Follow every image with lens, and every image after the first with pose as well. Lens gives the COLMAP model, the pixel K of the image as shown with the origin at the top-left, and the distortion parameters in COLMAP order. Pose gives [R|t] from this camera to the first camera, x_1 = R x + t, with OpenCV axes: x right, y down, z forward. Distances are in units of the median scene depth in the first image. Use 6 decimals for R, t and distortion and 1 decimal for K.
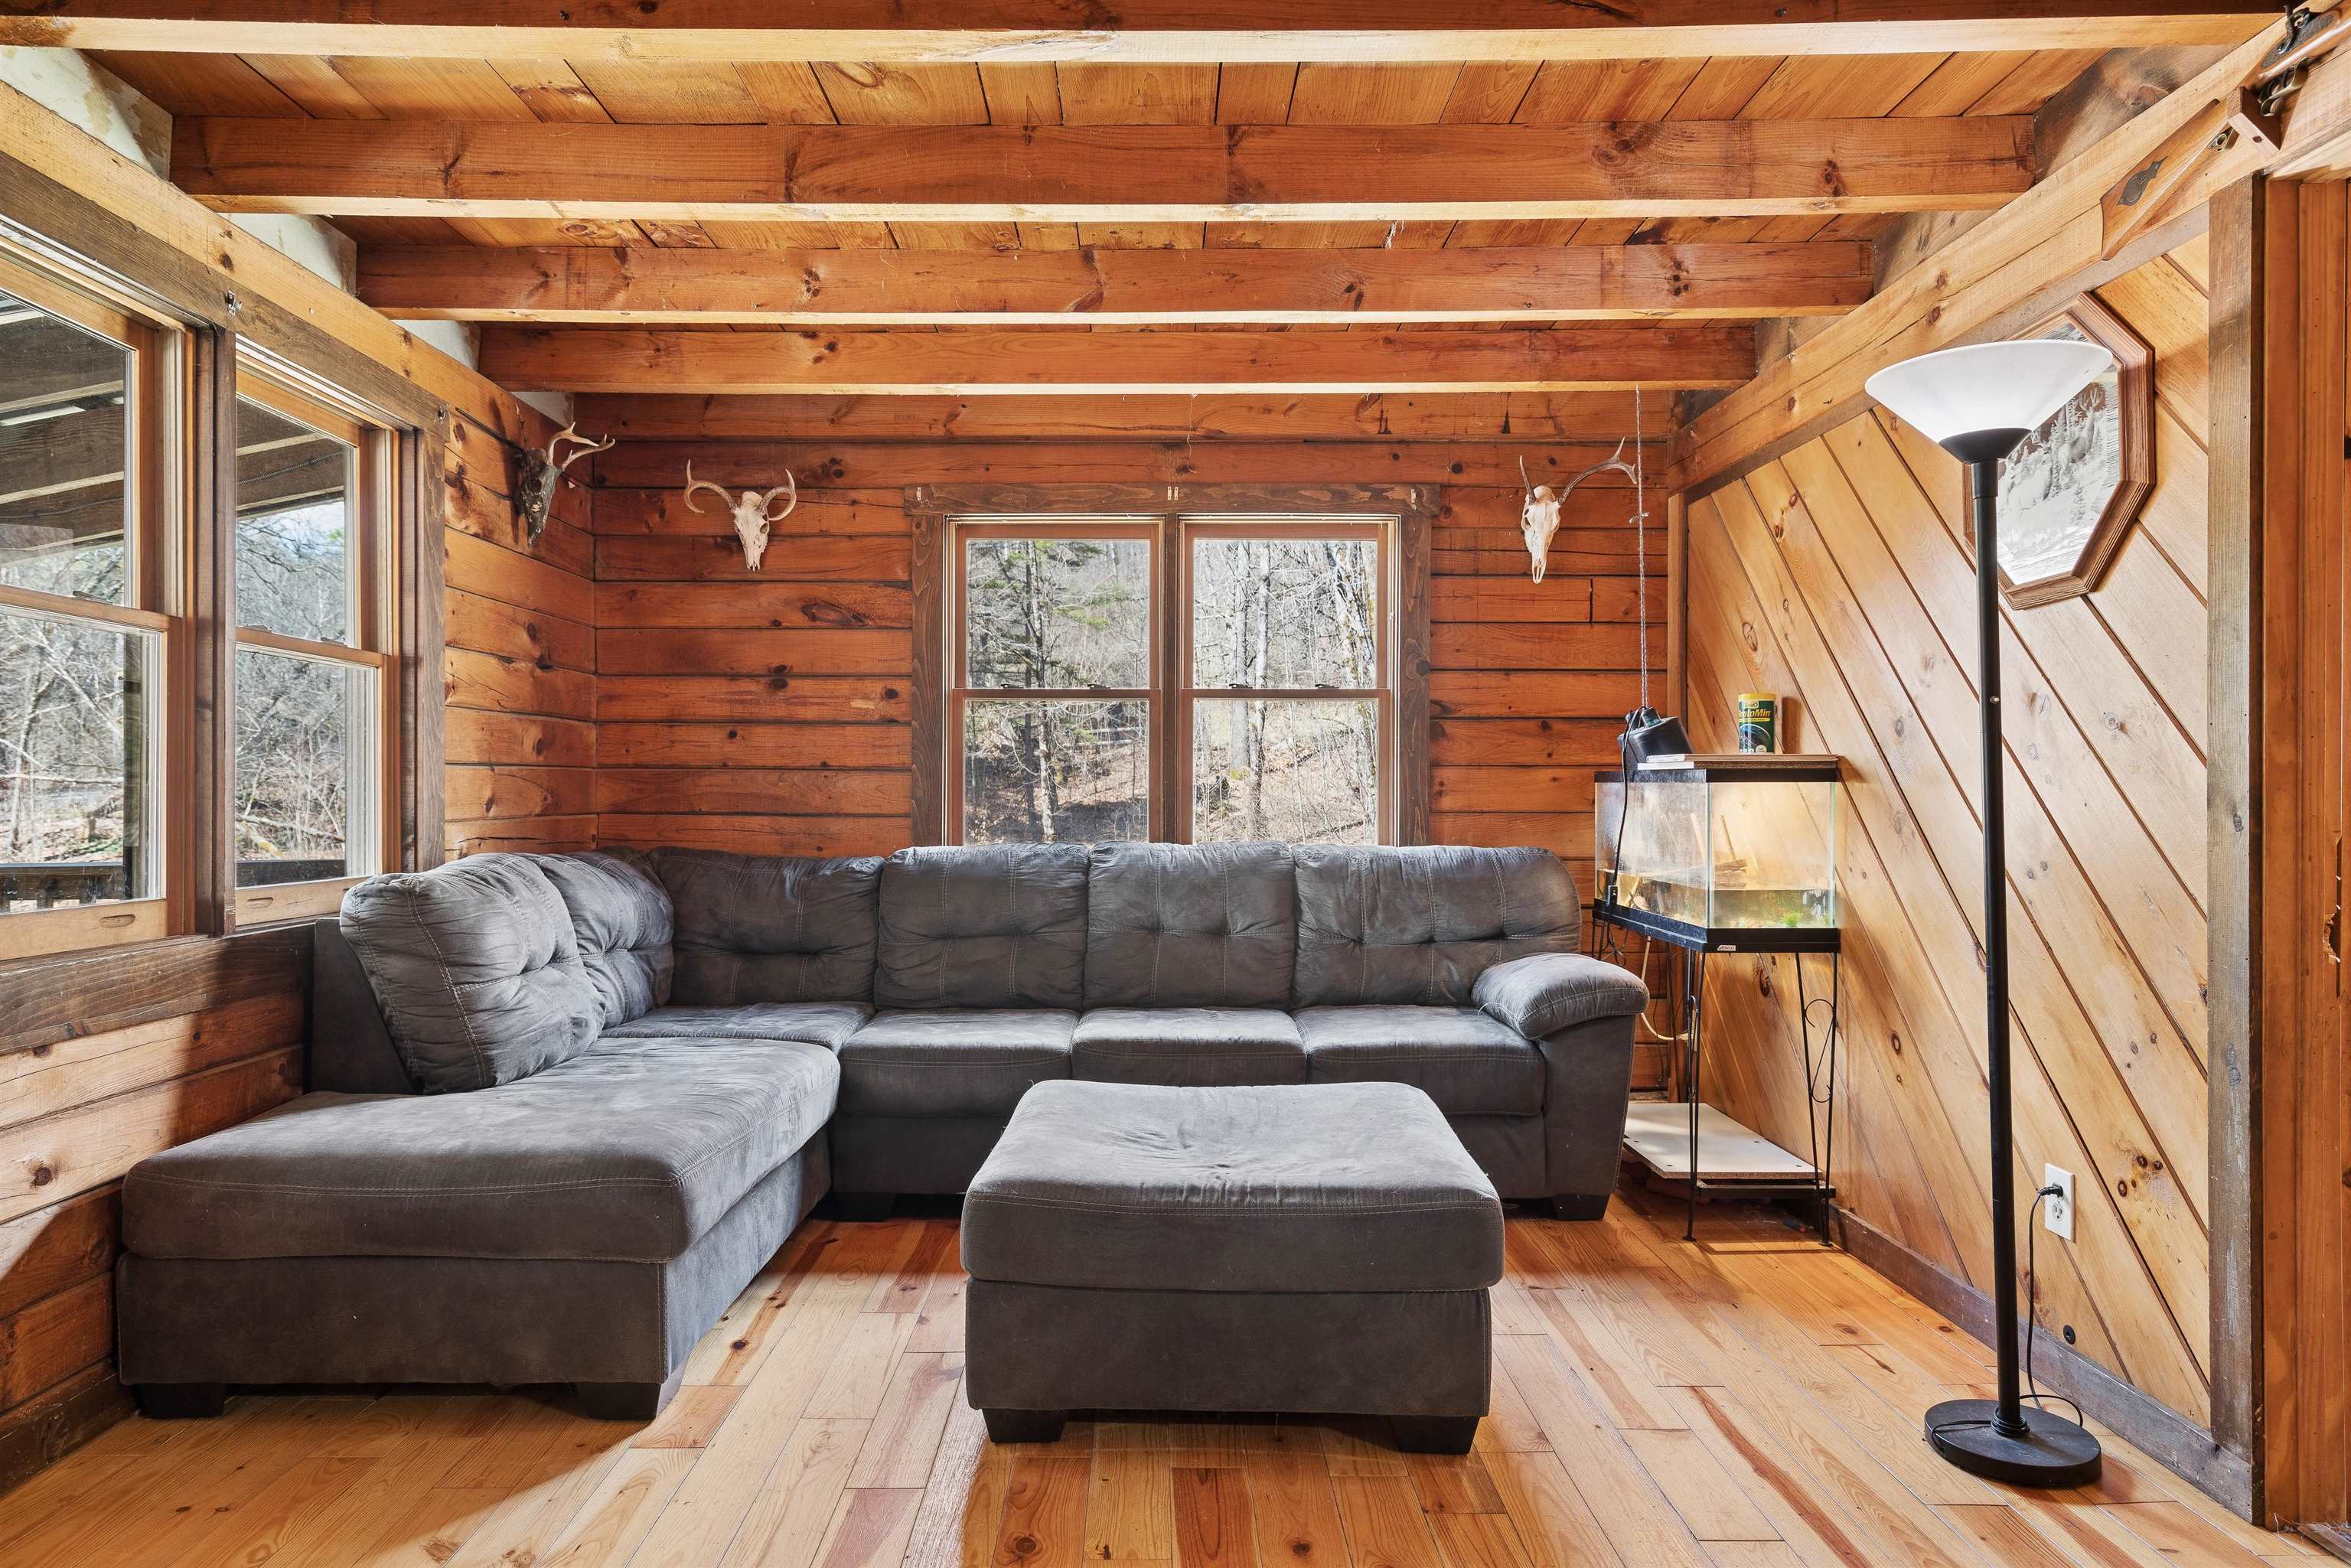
lens RADIAL K [[1436.6, 0, 1176.1], [0, 1436.6, 793.4], [0, 0, 1]] dist [0.006883, 0.007958]
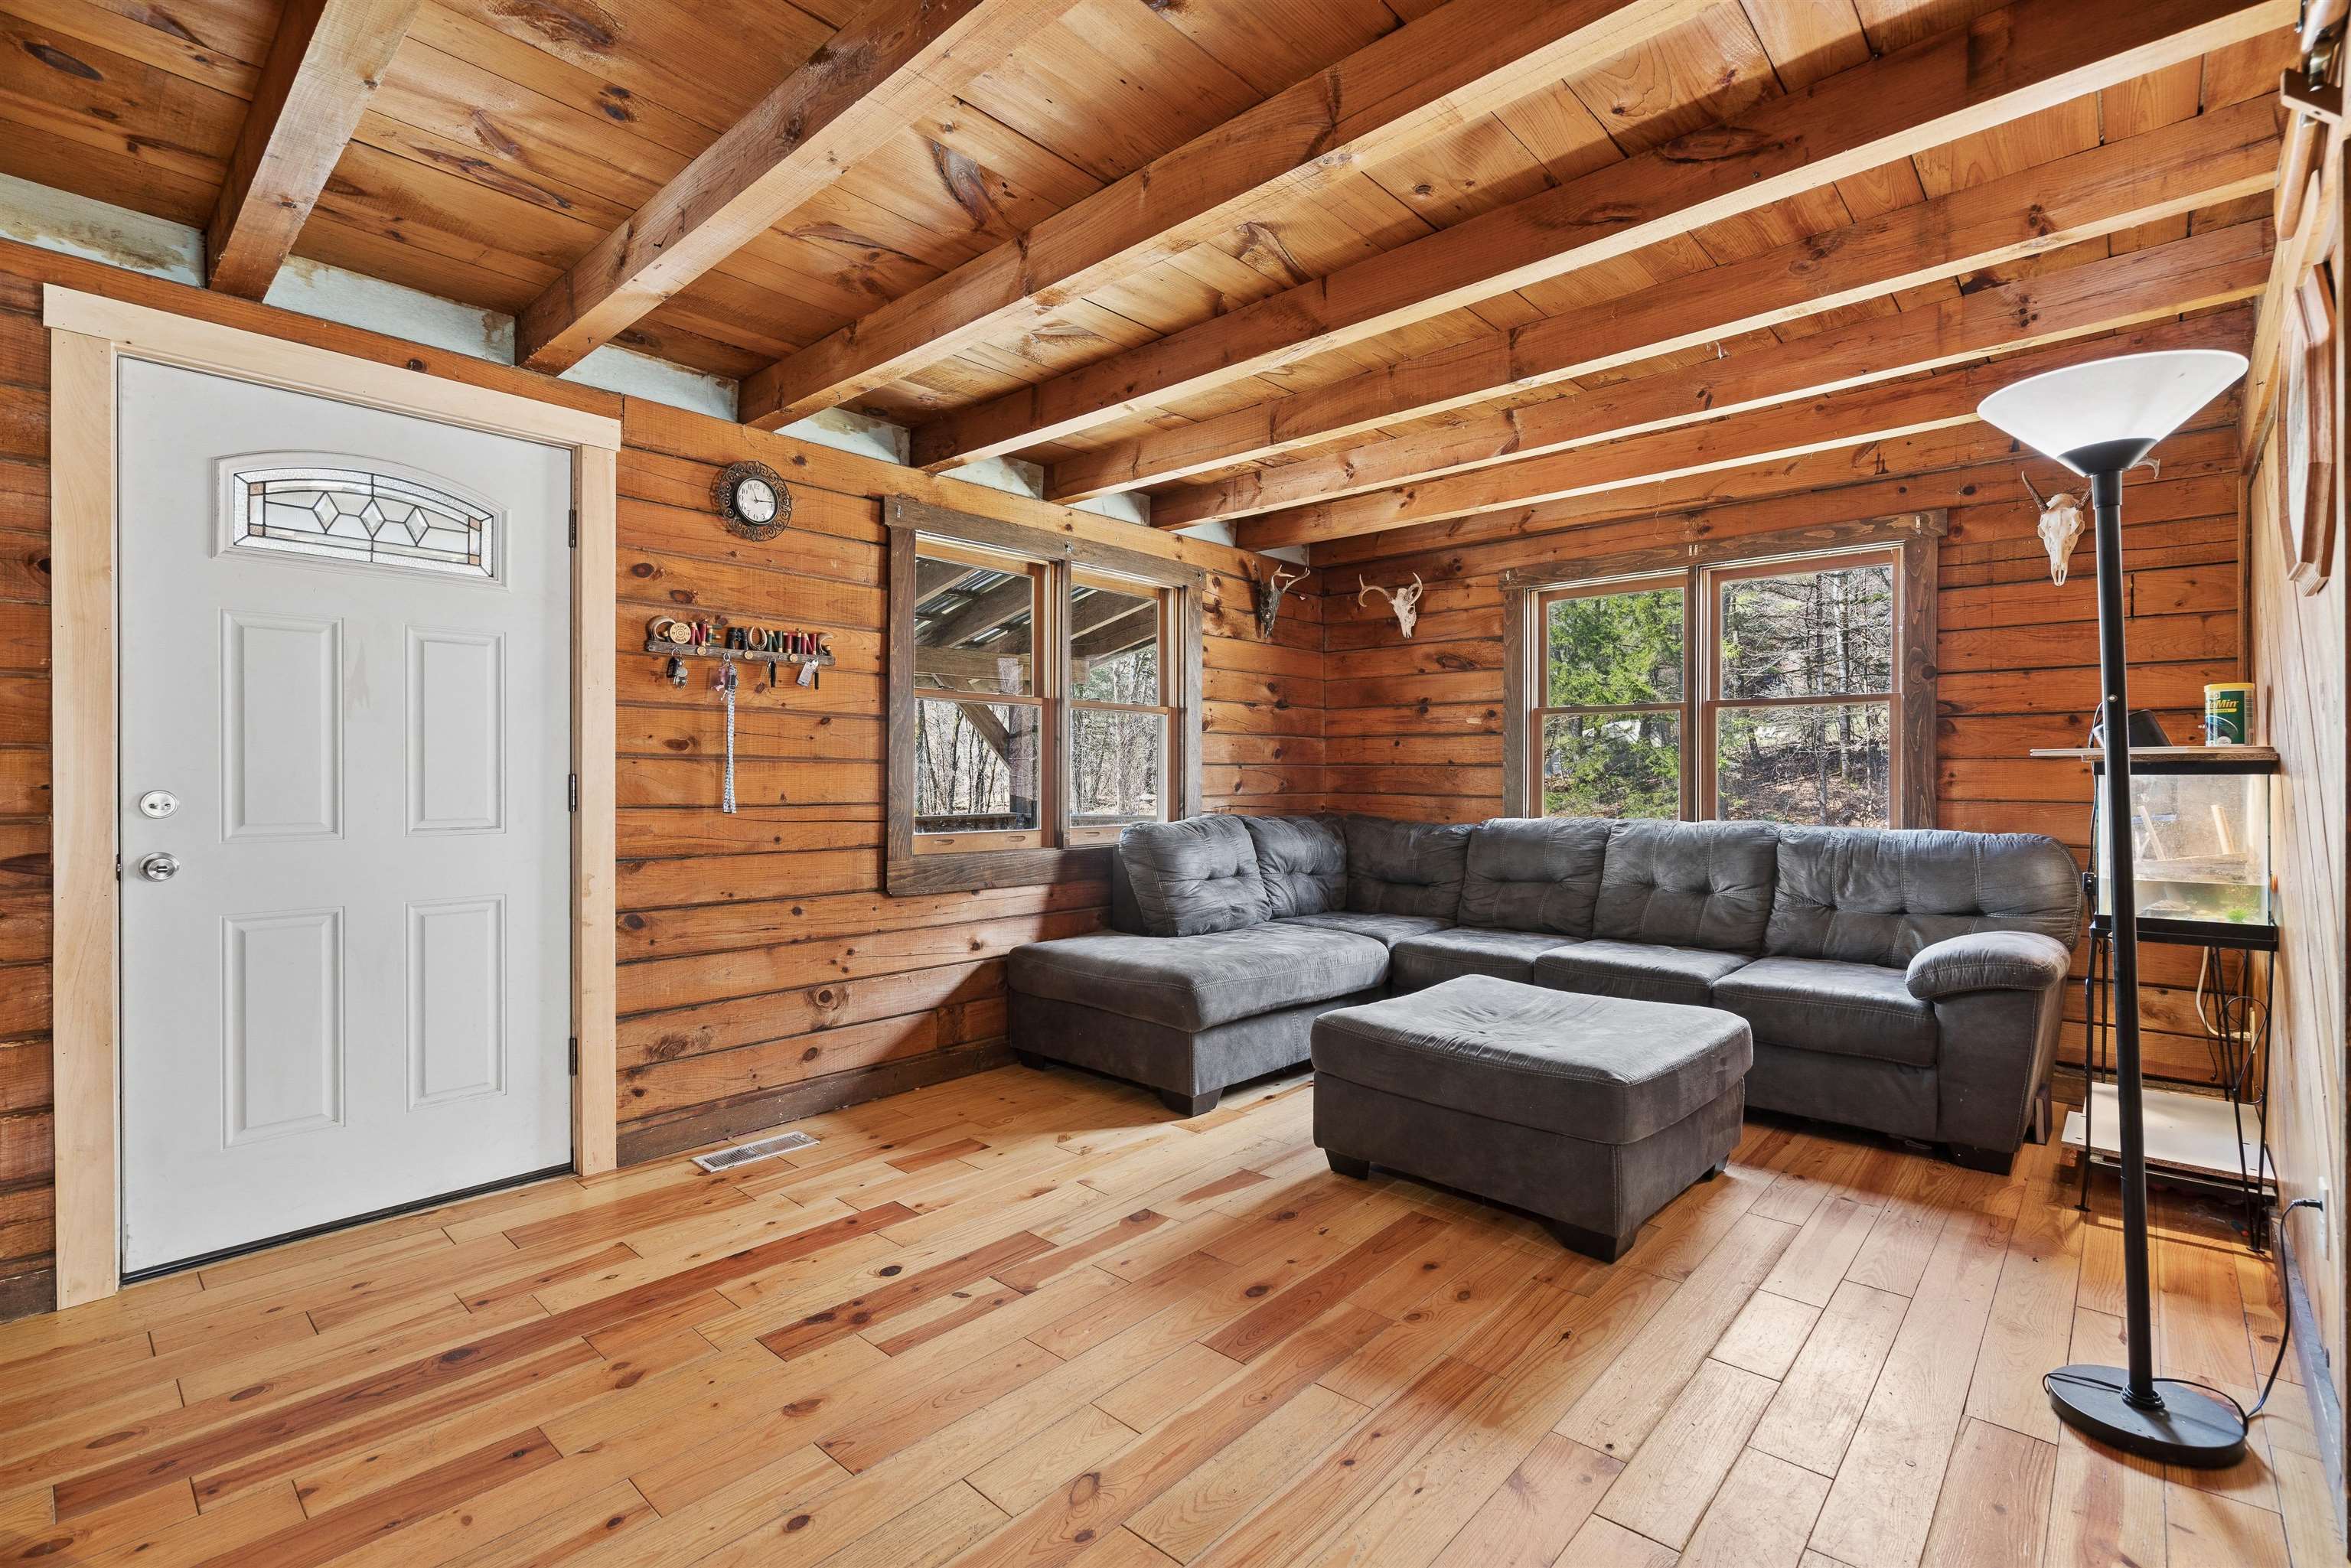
lens RADIAL K [[1059.8, 0, 1175.7], [0, 1059.8, 777.6], [0, 0, 1]] dist [0.000563, 0.001787]
pose [[0.736742, 0.001616, -0.676172, 0.381281], [-0.002229, 0.999998, -0.000038, -0.004123], [0.676170, 0.001535, 0.736744, -0.020972]]
